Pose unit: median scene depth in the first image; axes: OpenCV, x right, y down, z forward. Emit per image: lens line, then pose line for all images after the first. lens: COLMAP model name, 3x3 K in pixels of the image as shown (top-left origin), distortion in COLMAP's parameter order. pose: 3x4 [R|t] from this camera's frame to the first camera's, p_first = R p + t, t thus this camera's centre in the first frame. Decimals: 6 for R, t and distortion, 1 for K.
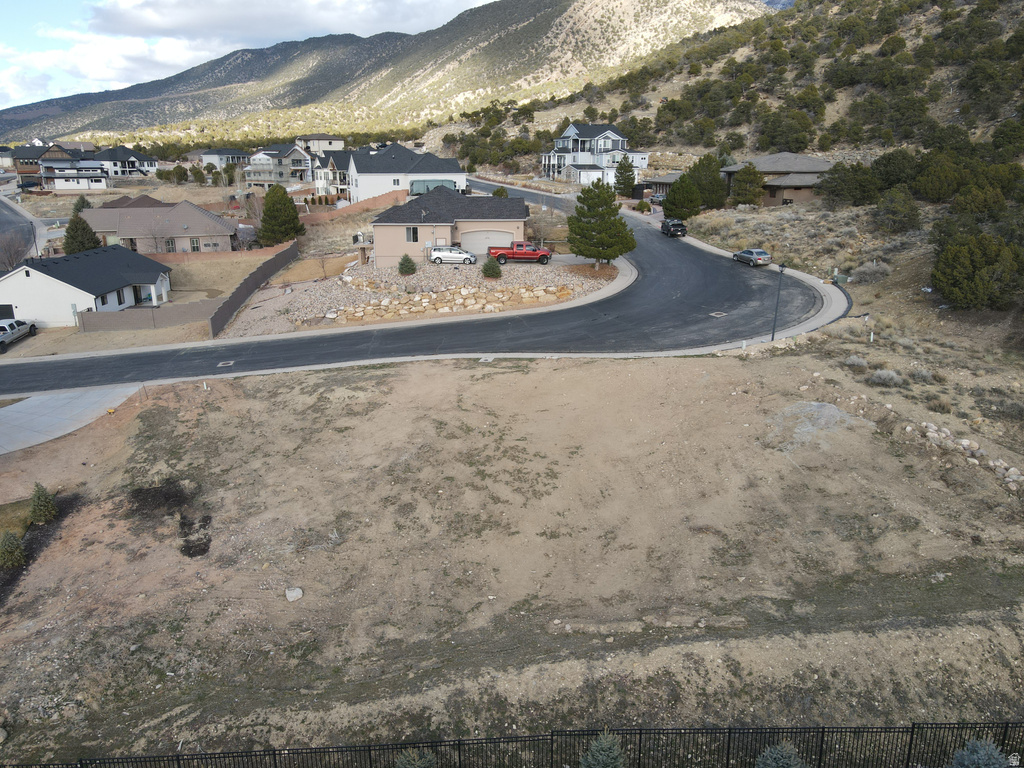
lens RADIAL K [[752.8, 0, 510.4], [0, 752.8, 382.1], [0, 0, 1]] dist [0.001571, 0.026785]
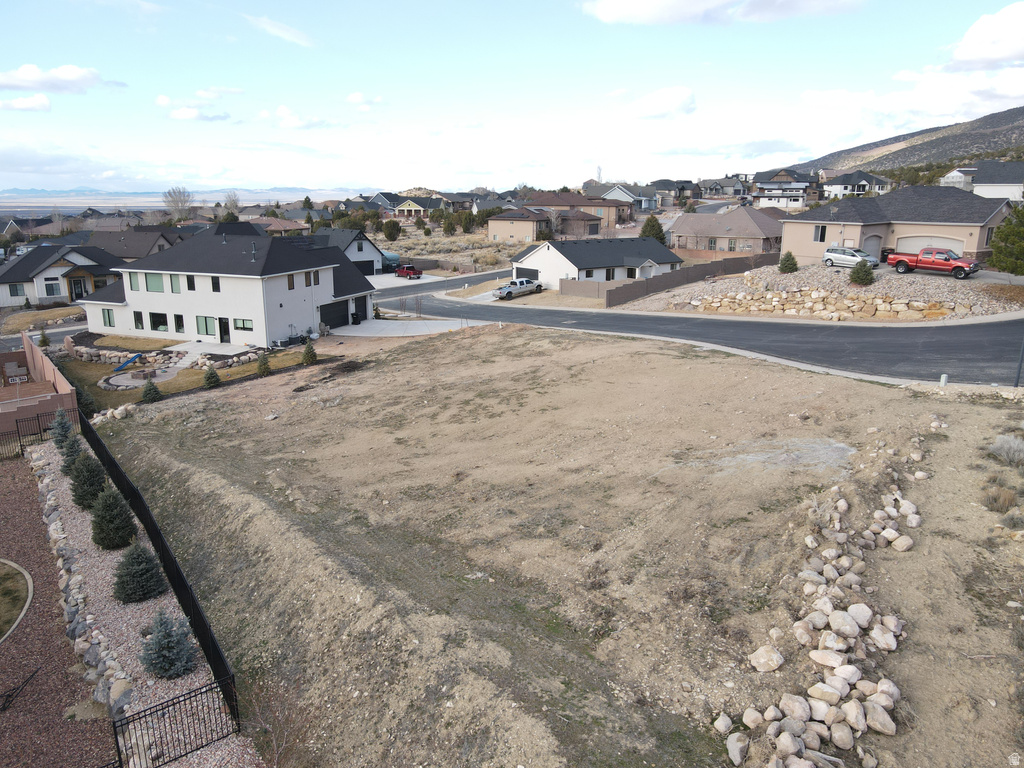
lens RADIAL K [[752.8, 0, 510.4], [0, 752.8, 382.1], [0, 0, 1]] dist [0.001571, 0.026785]
pose [[0.553140, 0.206387, -0.807119, 0.893750], [-0.239548, 0.967315, 0.083182, -0.015277], [0.797905, 0.147332, 0.584500, 0.390033]]
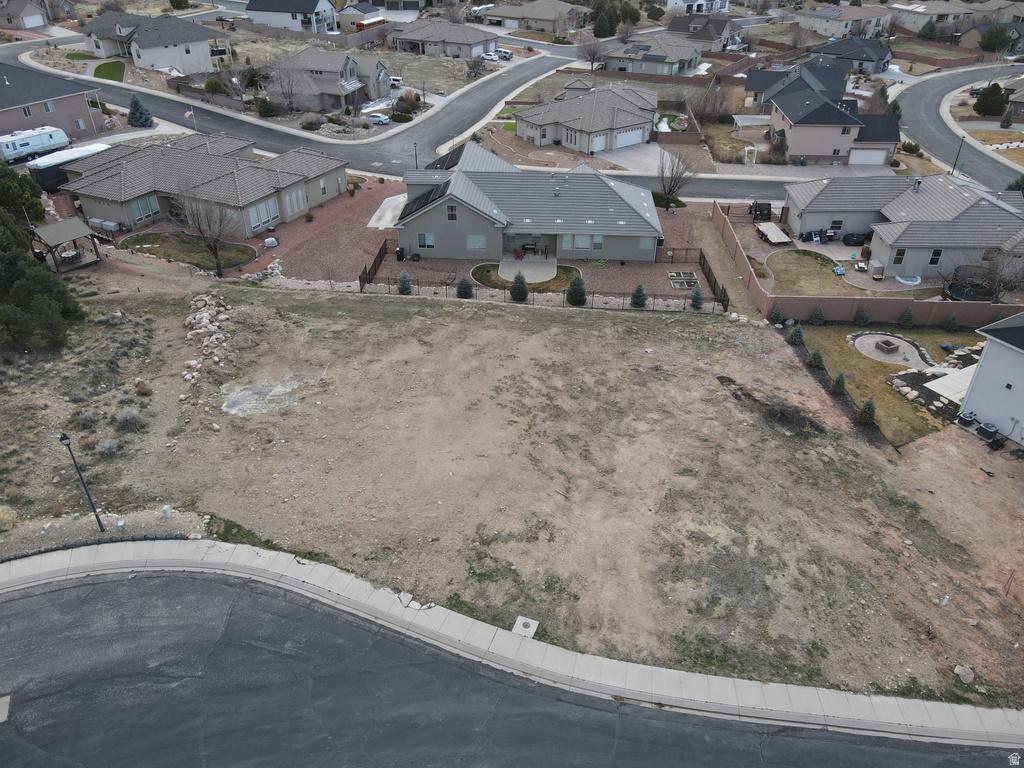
lens RADIAL K [[752.8, 0, 510.4], [0, 752.8, 382.1], [0, 0, 1]] dist [0.001571, 0.026785]
pose [[-0.993103, -0.060558, 0.100398, -0.100897], [0.036913, 0.651259, 0.757957, -0.897876], [-0.111286, 0.756435, -0.644532, 1.831198]]
